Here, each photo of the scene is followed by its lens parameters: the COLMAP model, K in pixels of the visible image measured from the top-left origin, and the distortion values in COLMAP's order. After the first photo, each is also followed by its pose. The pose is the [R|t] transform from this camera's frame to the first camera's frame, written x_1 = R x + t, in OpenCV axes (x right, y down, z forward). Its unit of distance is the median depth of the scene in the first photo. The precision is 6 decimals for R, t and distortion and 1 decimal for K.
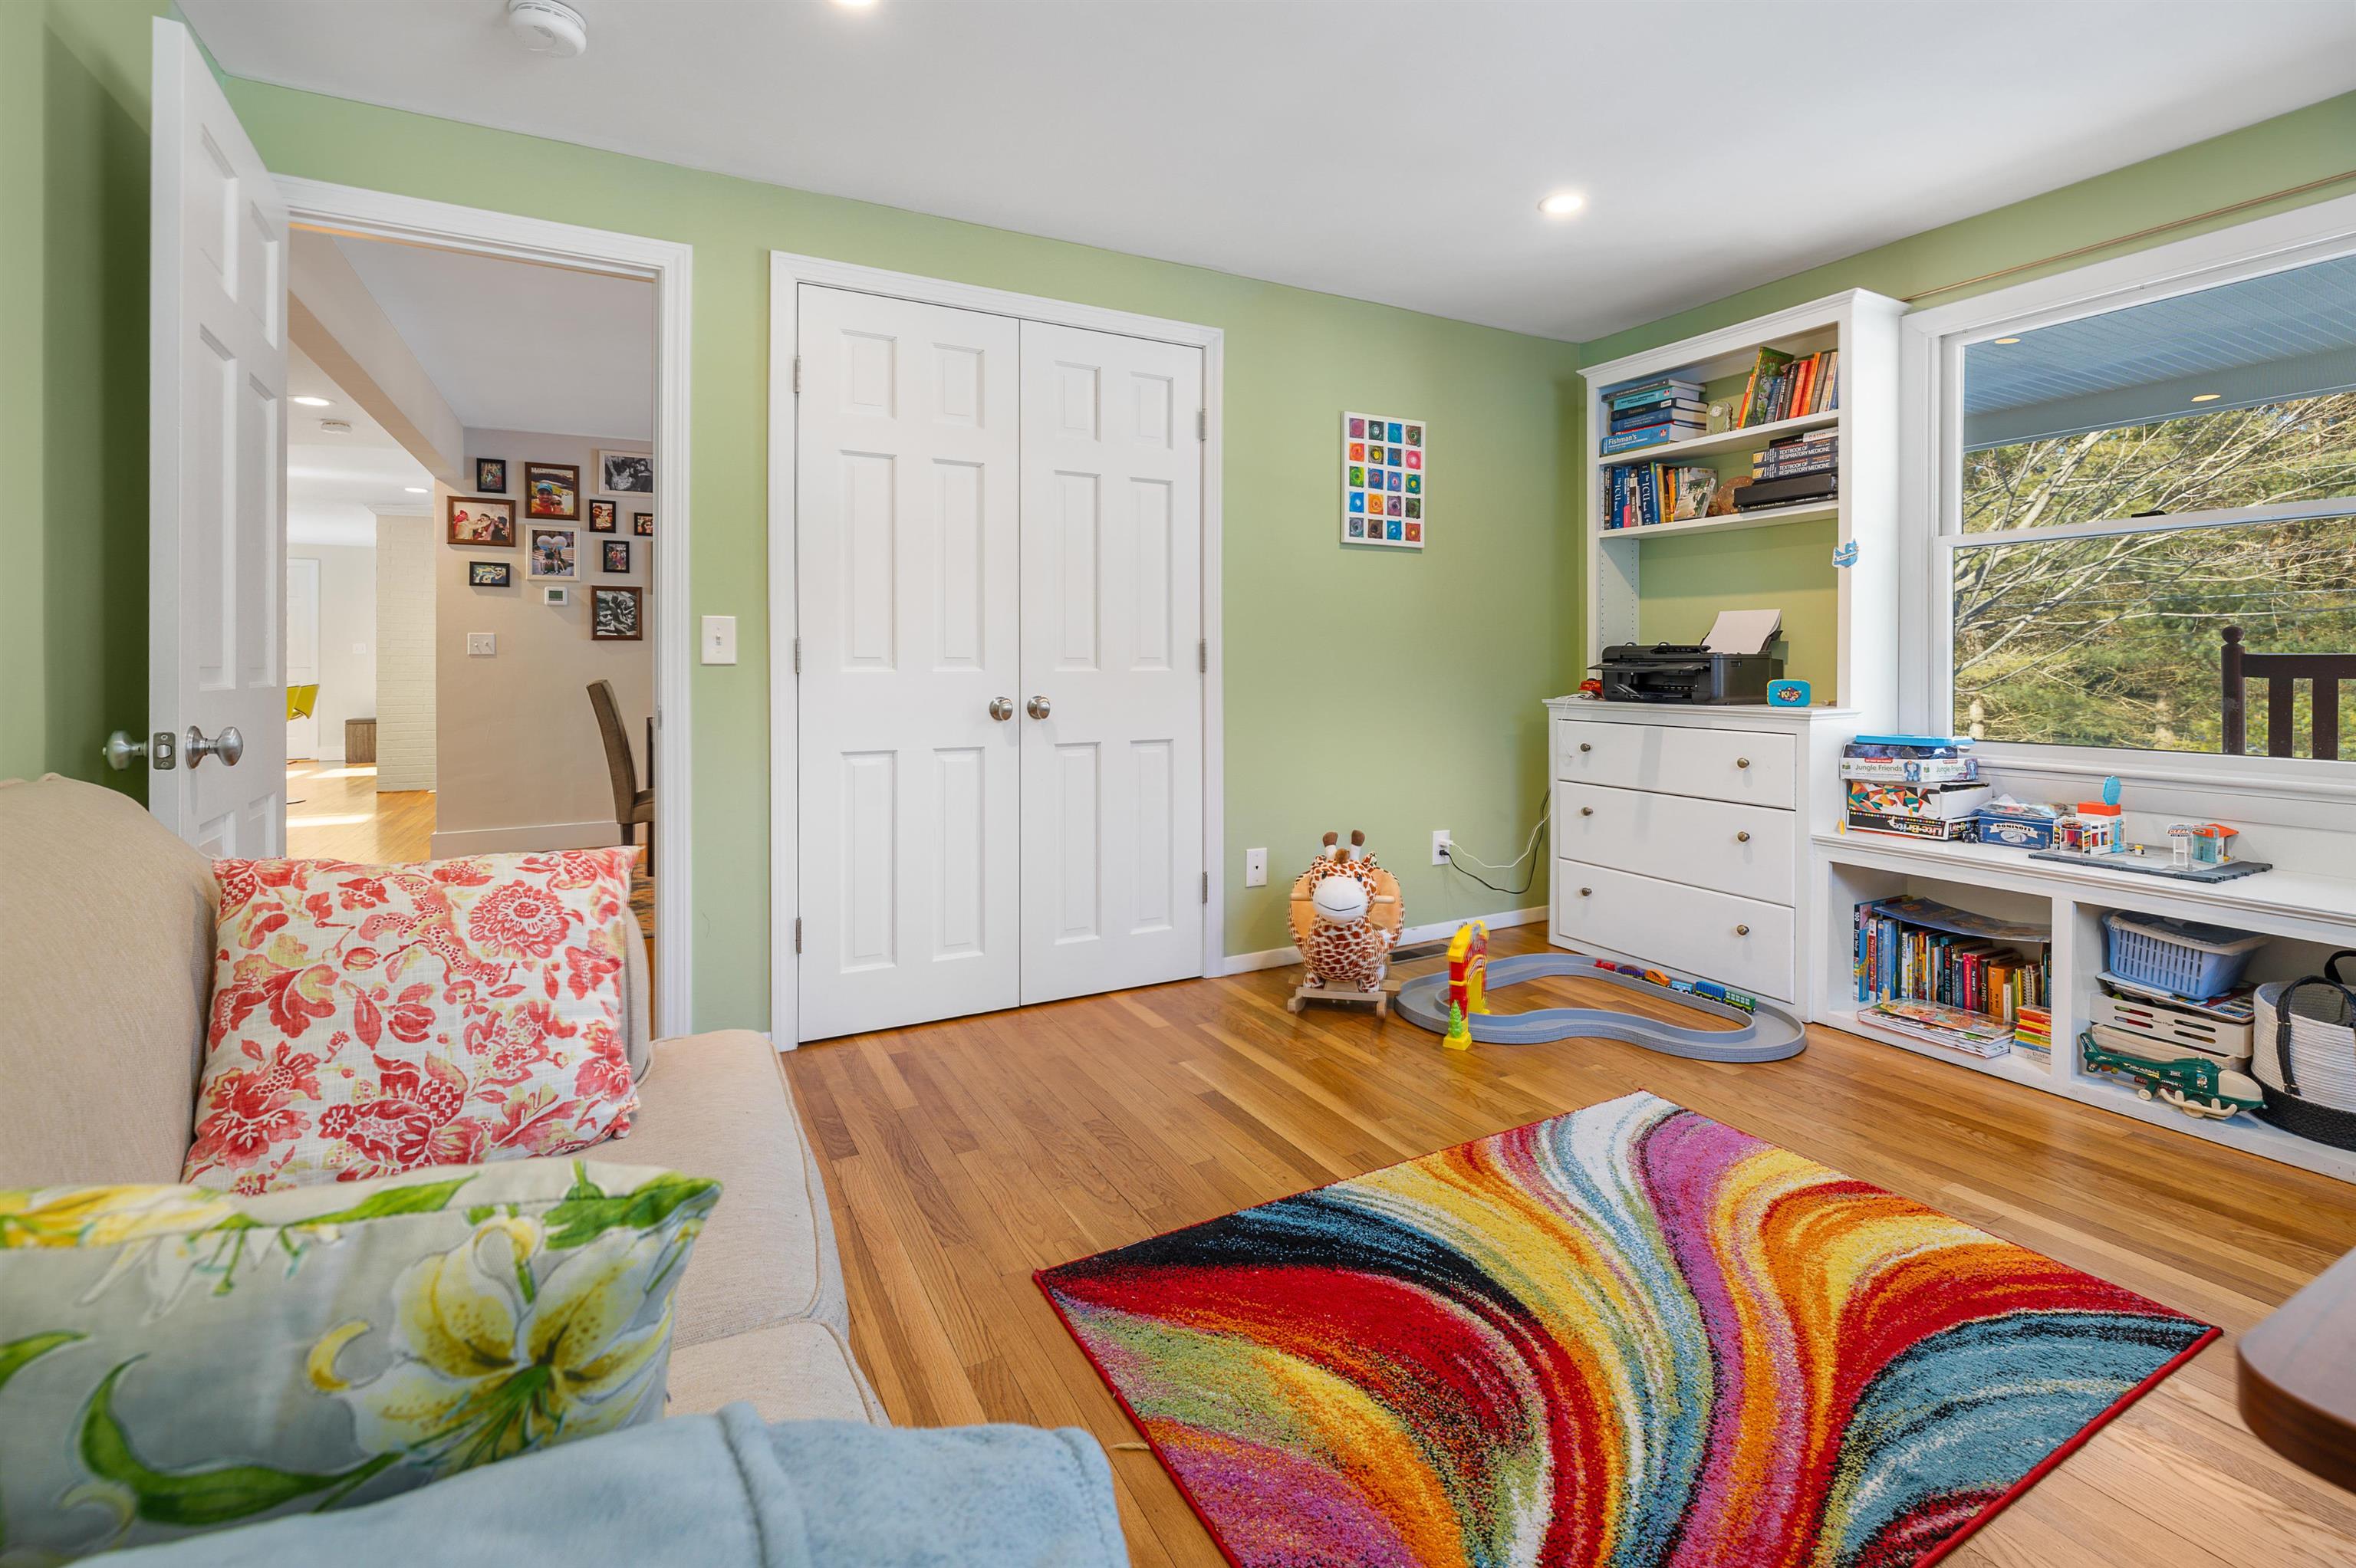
lens RADIAL K [[1021.8, 0, 1188.1], [0, 1021.8, 697.5], [0, 0, 1]] dist [-0.000534, 0.000062]
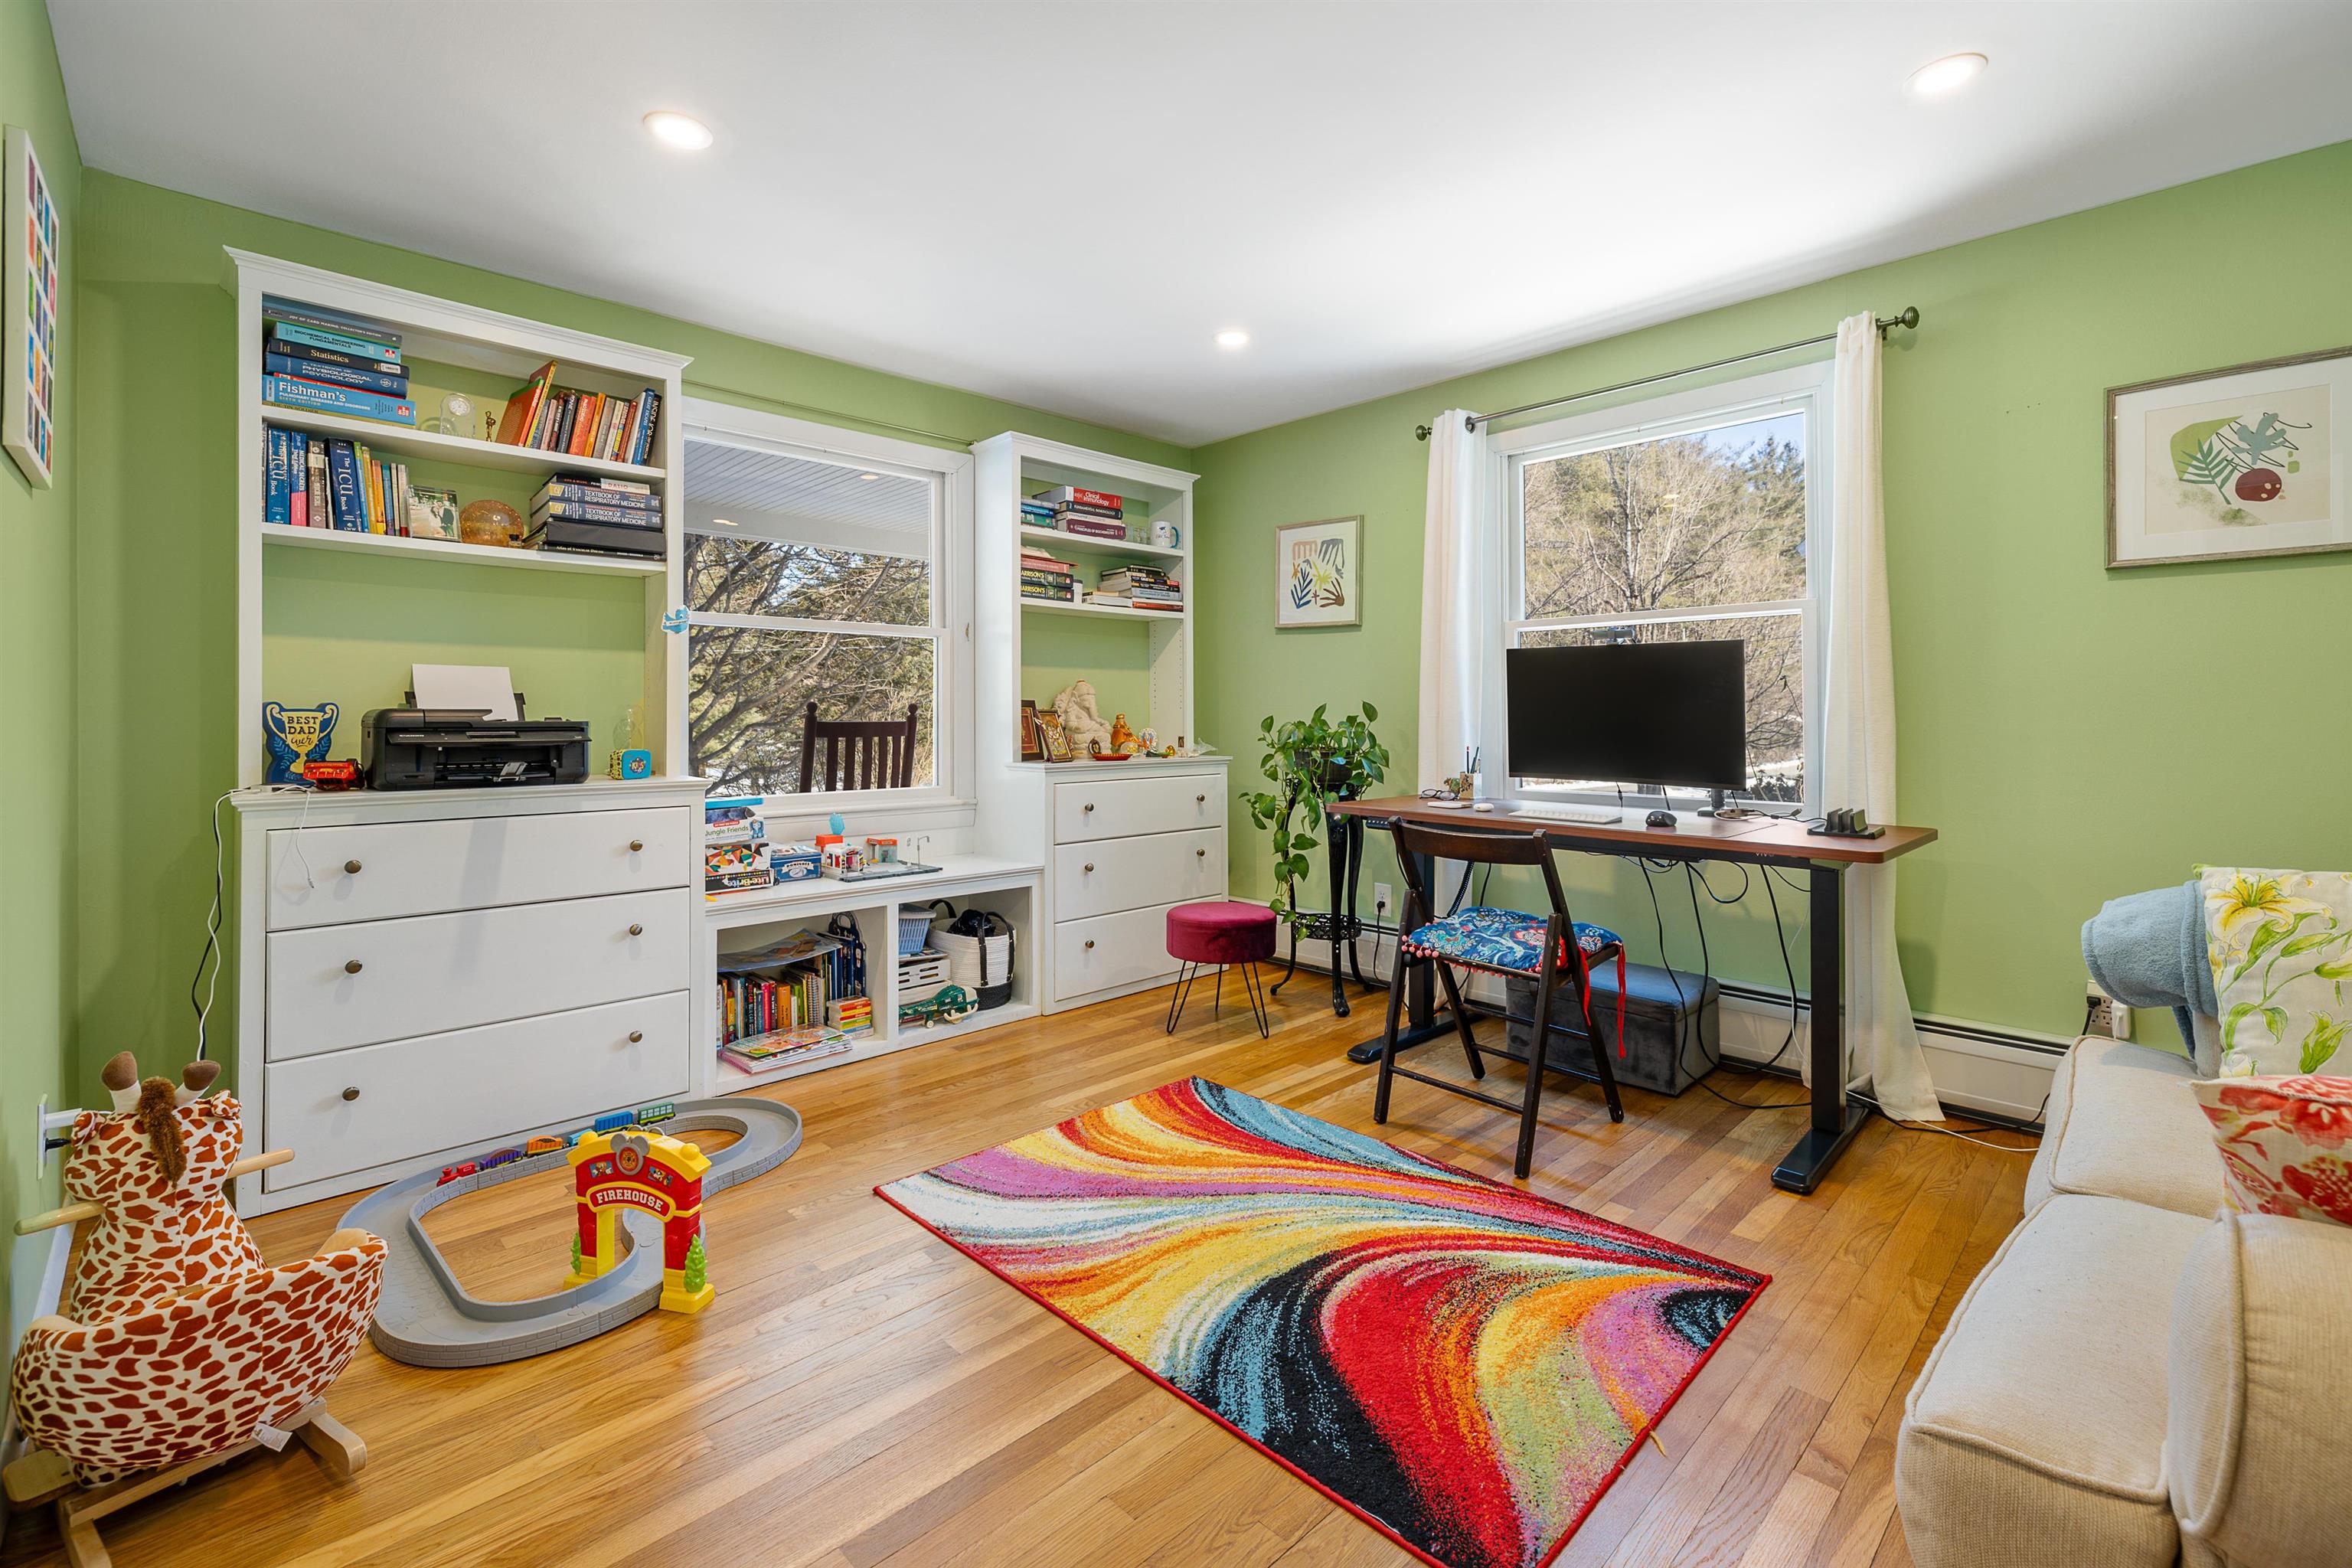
lens RADIAL K [[1027.9, 0, 1190.5], [0, 1027.9, 726.6], [0, 0, 1]] dist [-0.000872, 0.000081]
pose [[-0.270258, -0.005202, 0.962774, -0.652555], [0.037427, 0.999173, 0.015905, -0.051032], [-0.962060, 0.040332, -0.269840, 1.168717]]
